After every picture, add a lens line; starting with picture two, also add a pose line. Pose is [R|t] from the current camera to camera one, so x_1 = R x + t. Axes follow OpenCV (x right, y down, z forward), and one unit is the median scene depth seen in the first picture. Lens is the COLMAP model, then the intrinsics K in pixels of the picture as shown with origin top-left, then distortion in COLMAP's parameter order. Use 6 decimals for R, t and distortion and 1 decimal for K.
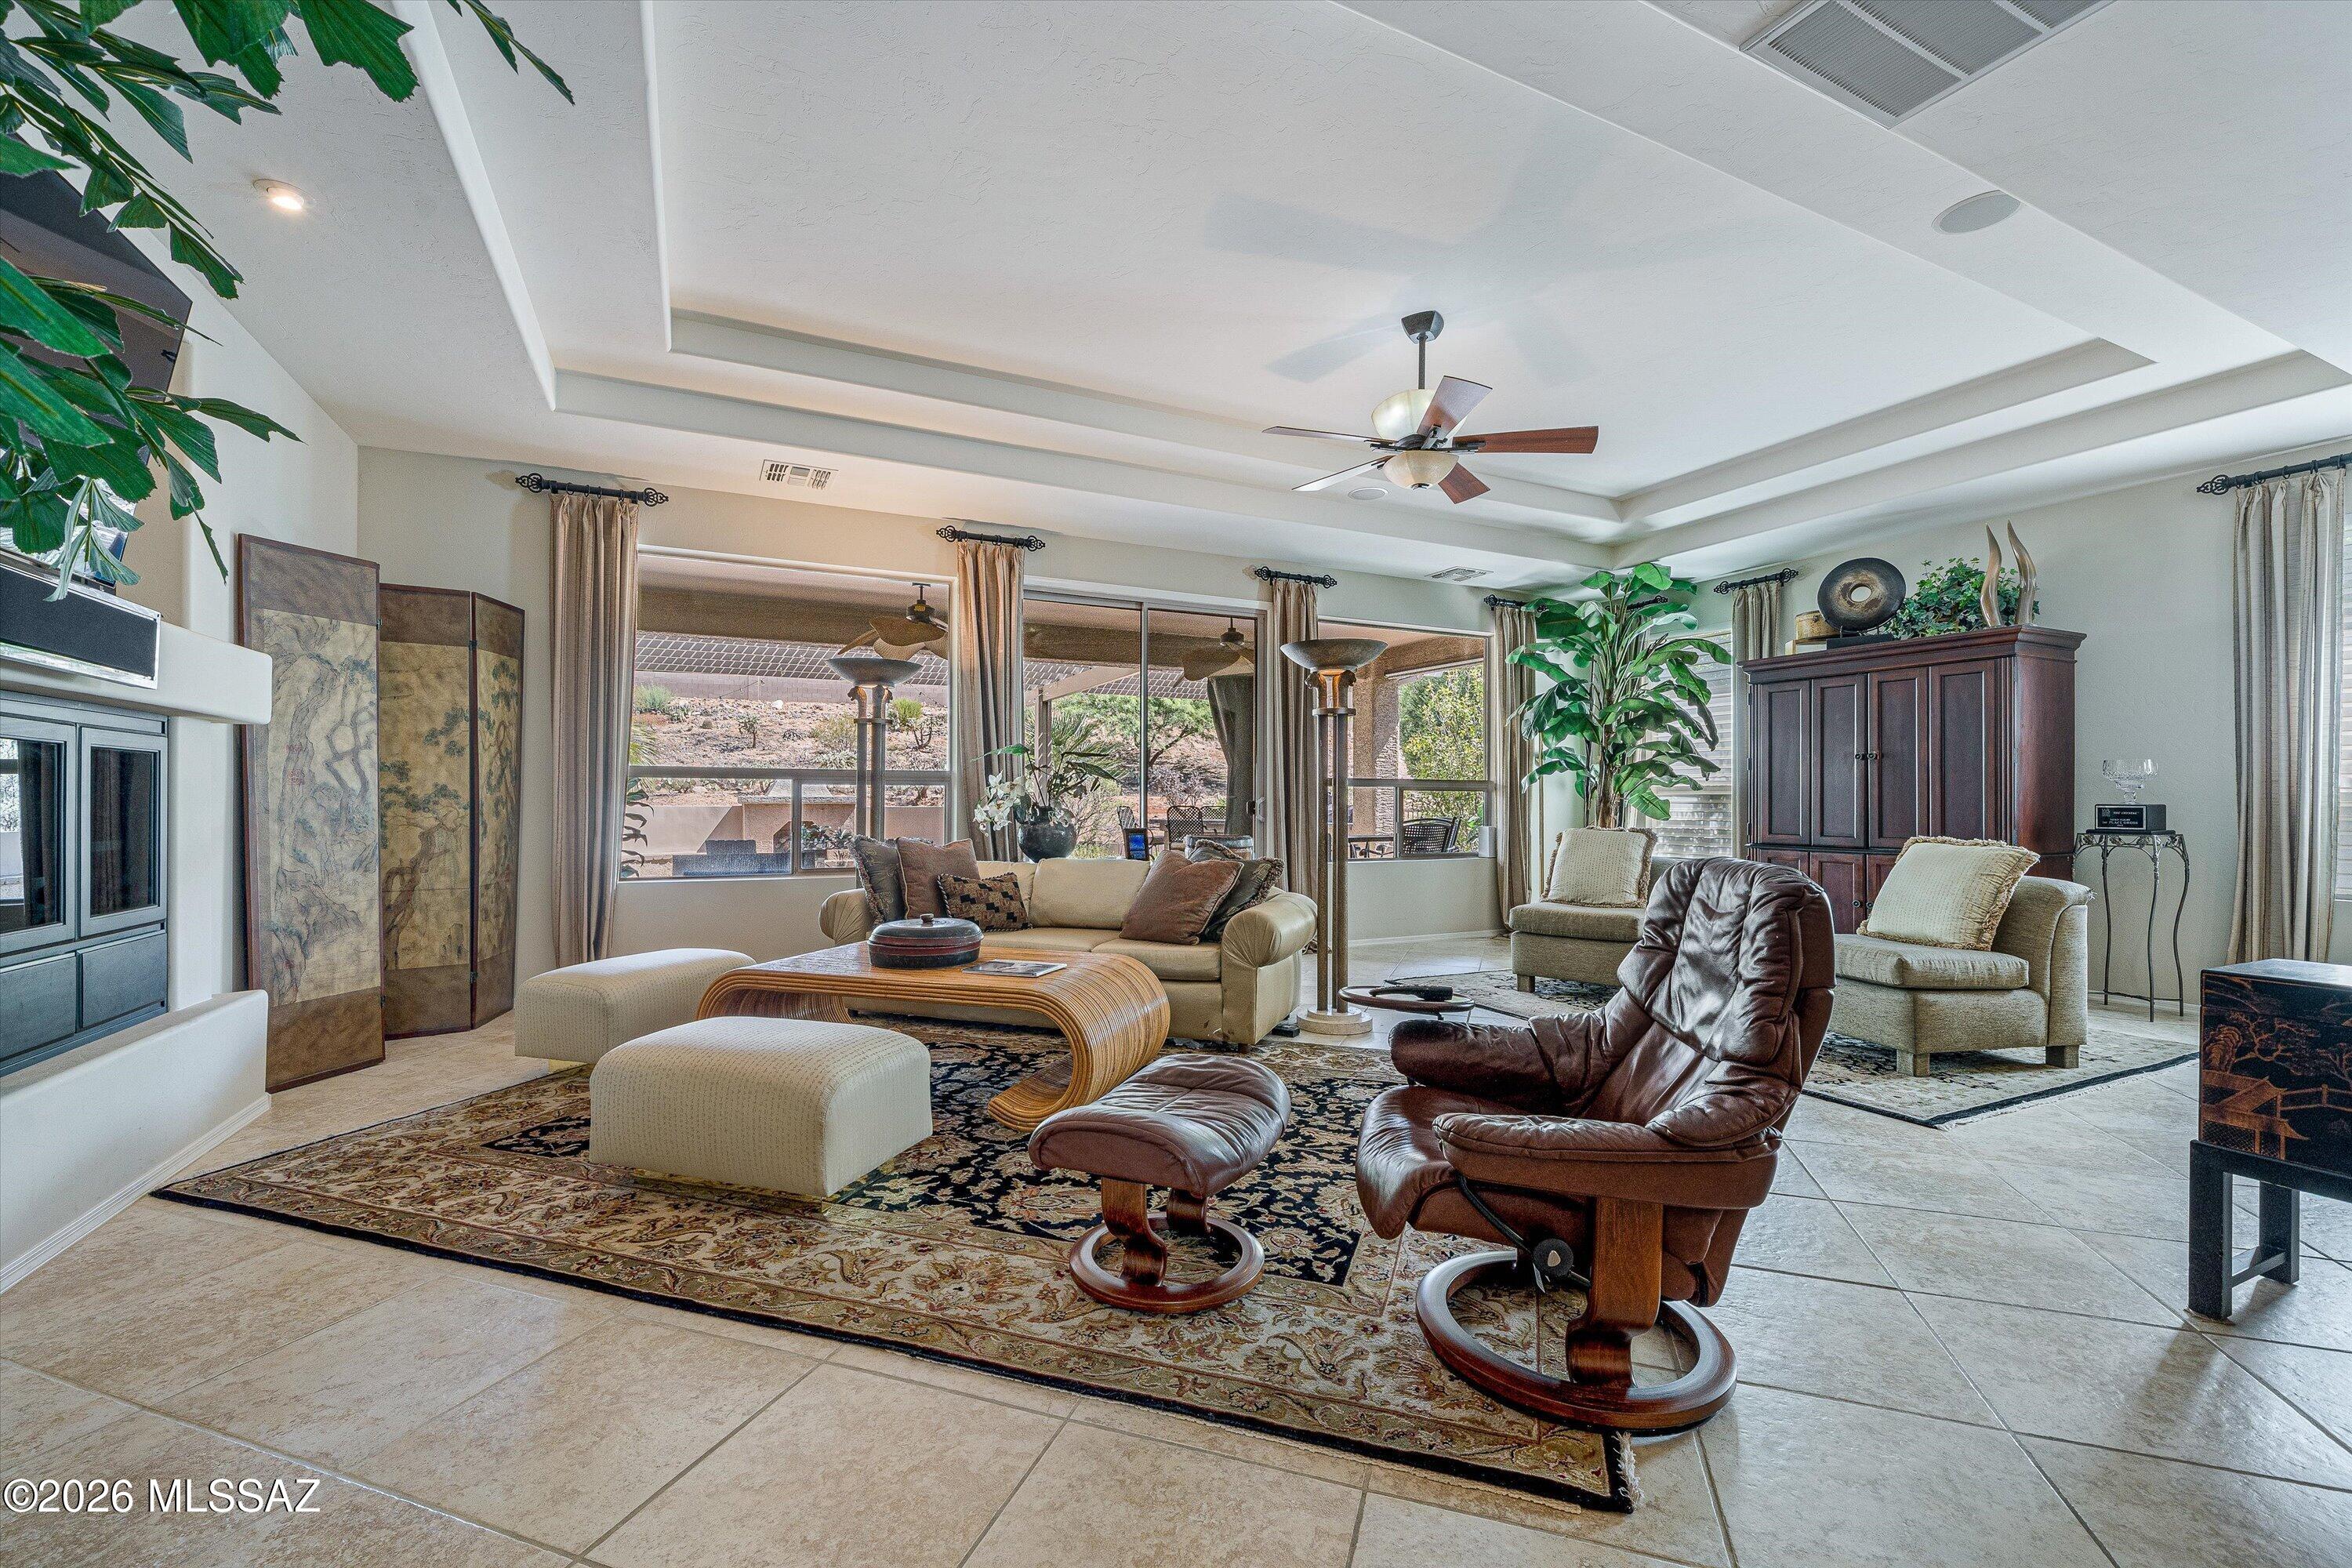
lens RADIAL K [[955.8, 0, 1185.0], [0, 955.8, 790.5], [0, 0, 1]] dist [-0.000734, -0.000069]
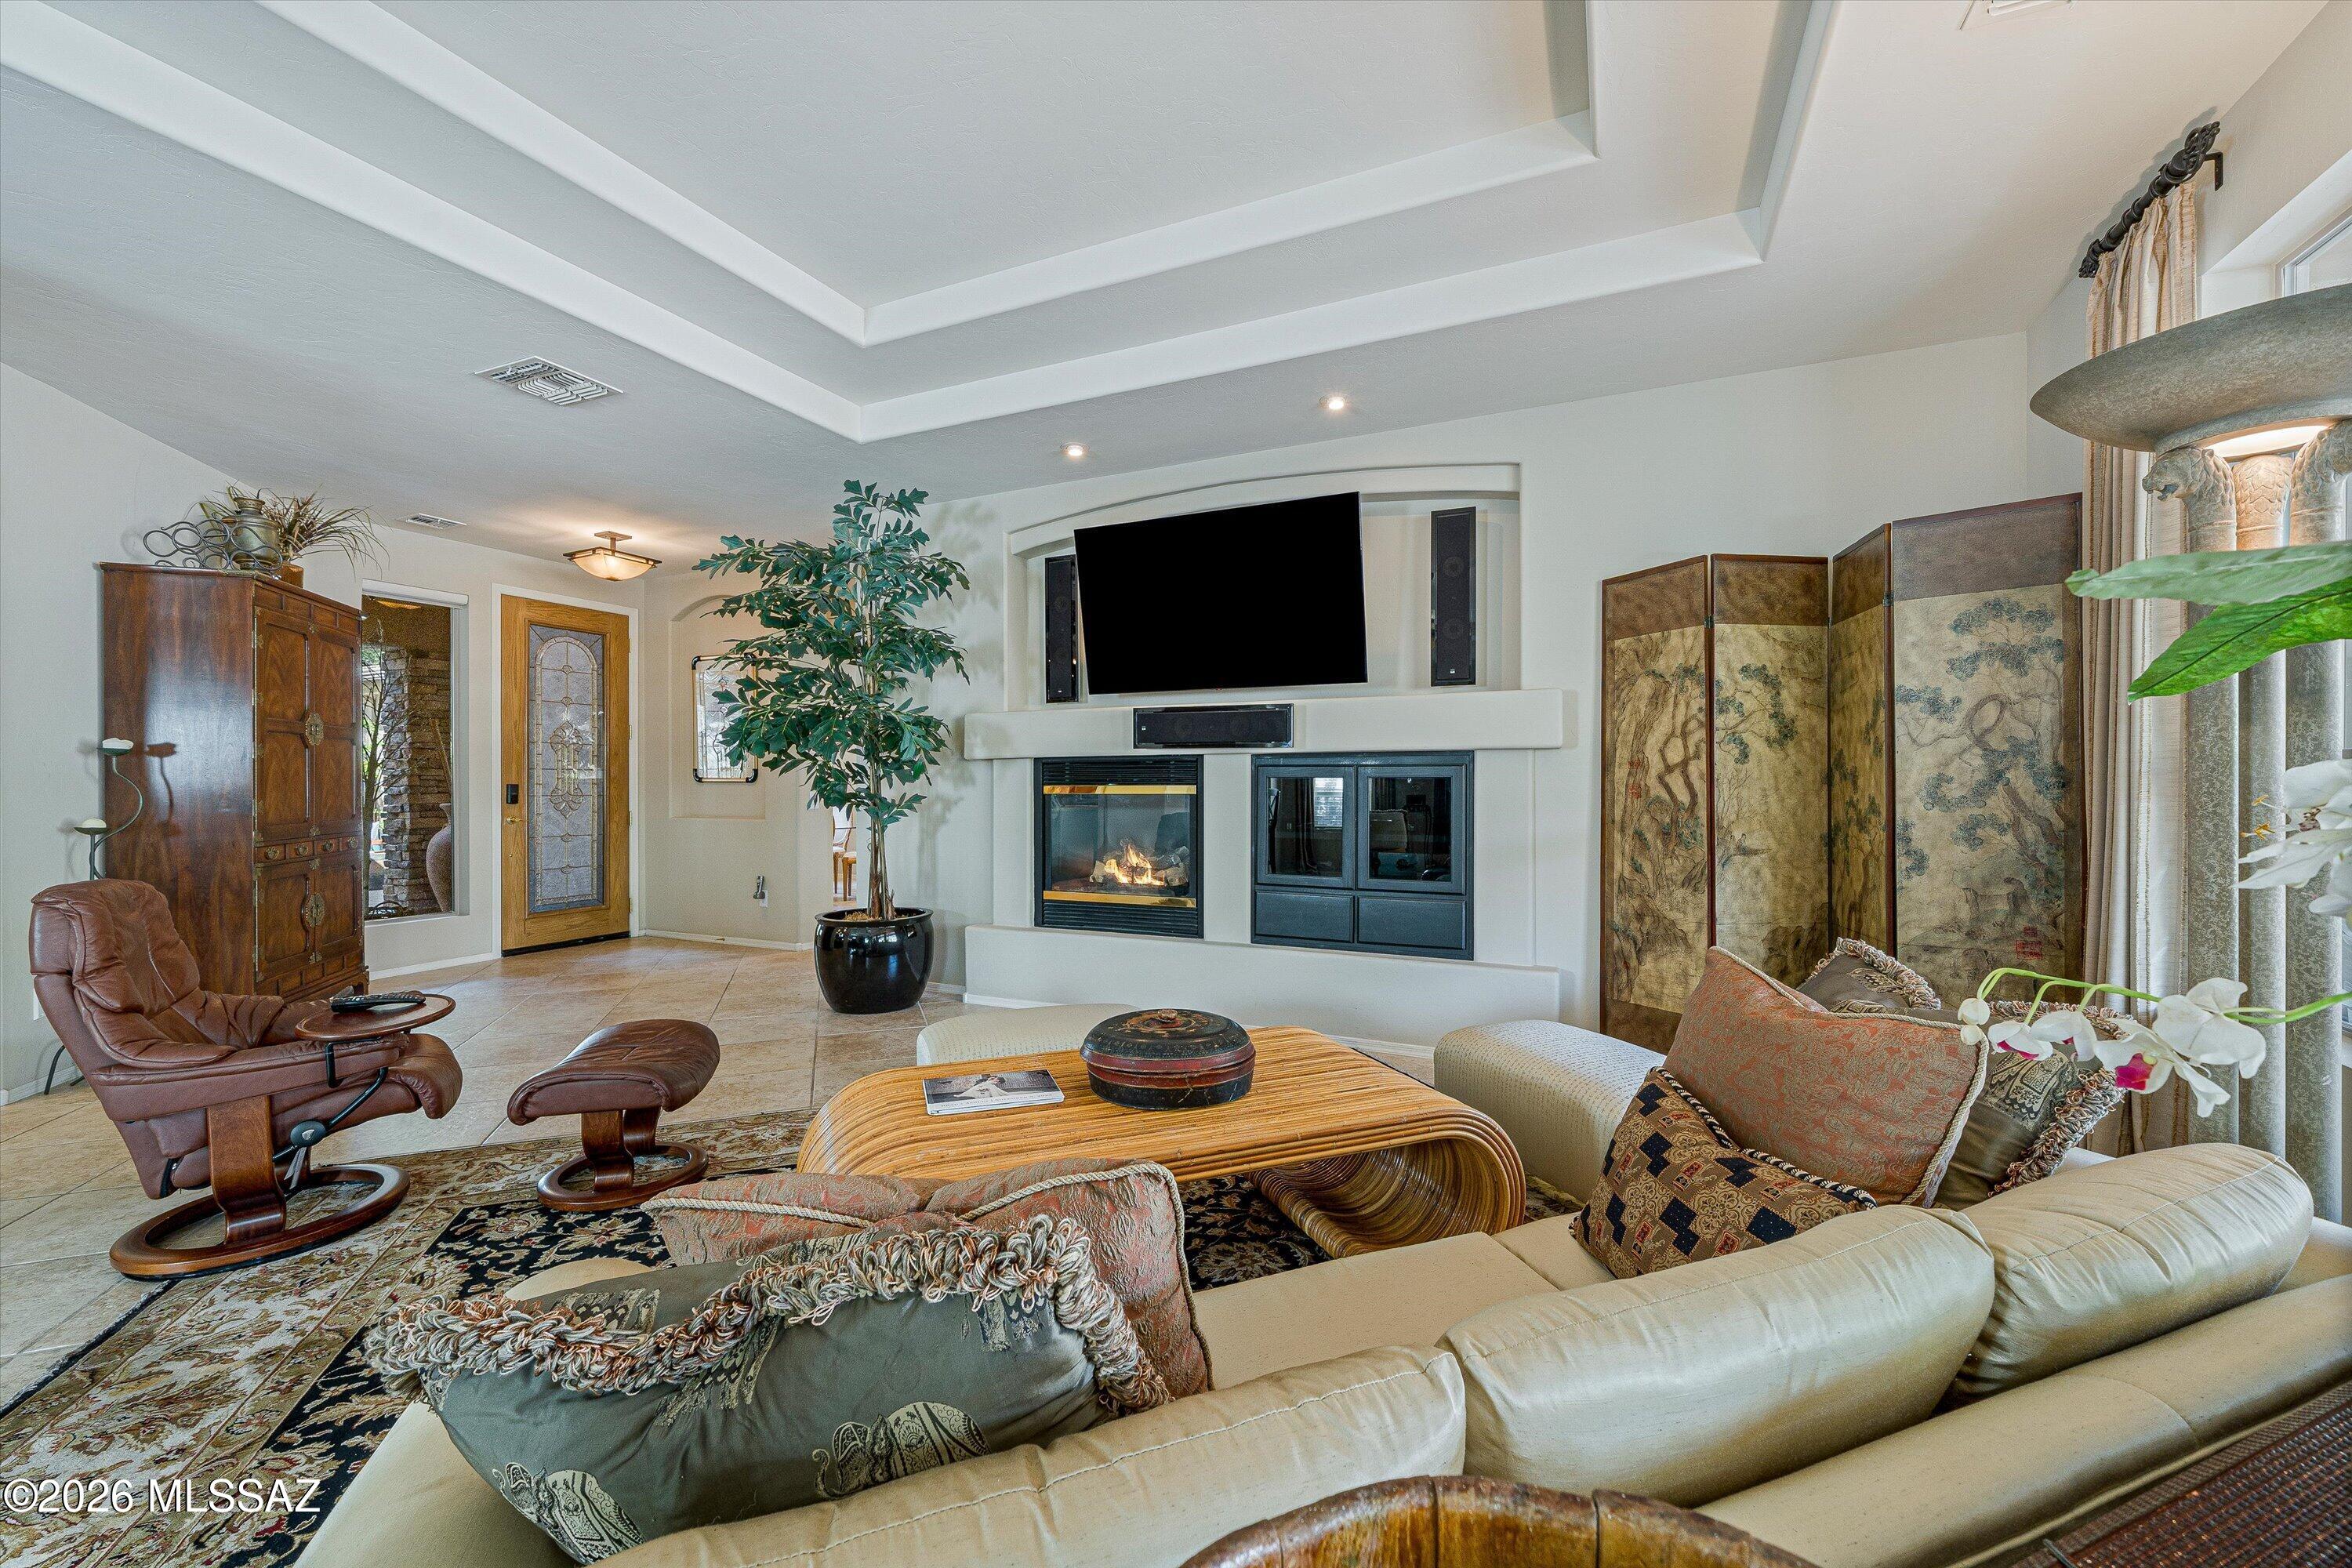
lens RADIAL K [[955.8, 0, 1185.0], [0, 955.8, 790.5], [0, 0, 1]] dist [-0.000734, -0.000069]
pose [[-0.779385, 0.004584, -0.626528, 0.118997], [0.008344, 0.999960, -0.003063, -0.015103], [0.626490, -0.007615, -0.779393, 1.472374]]
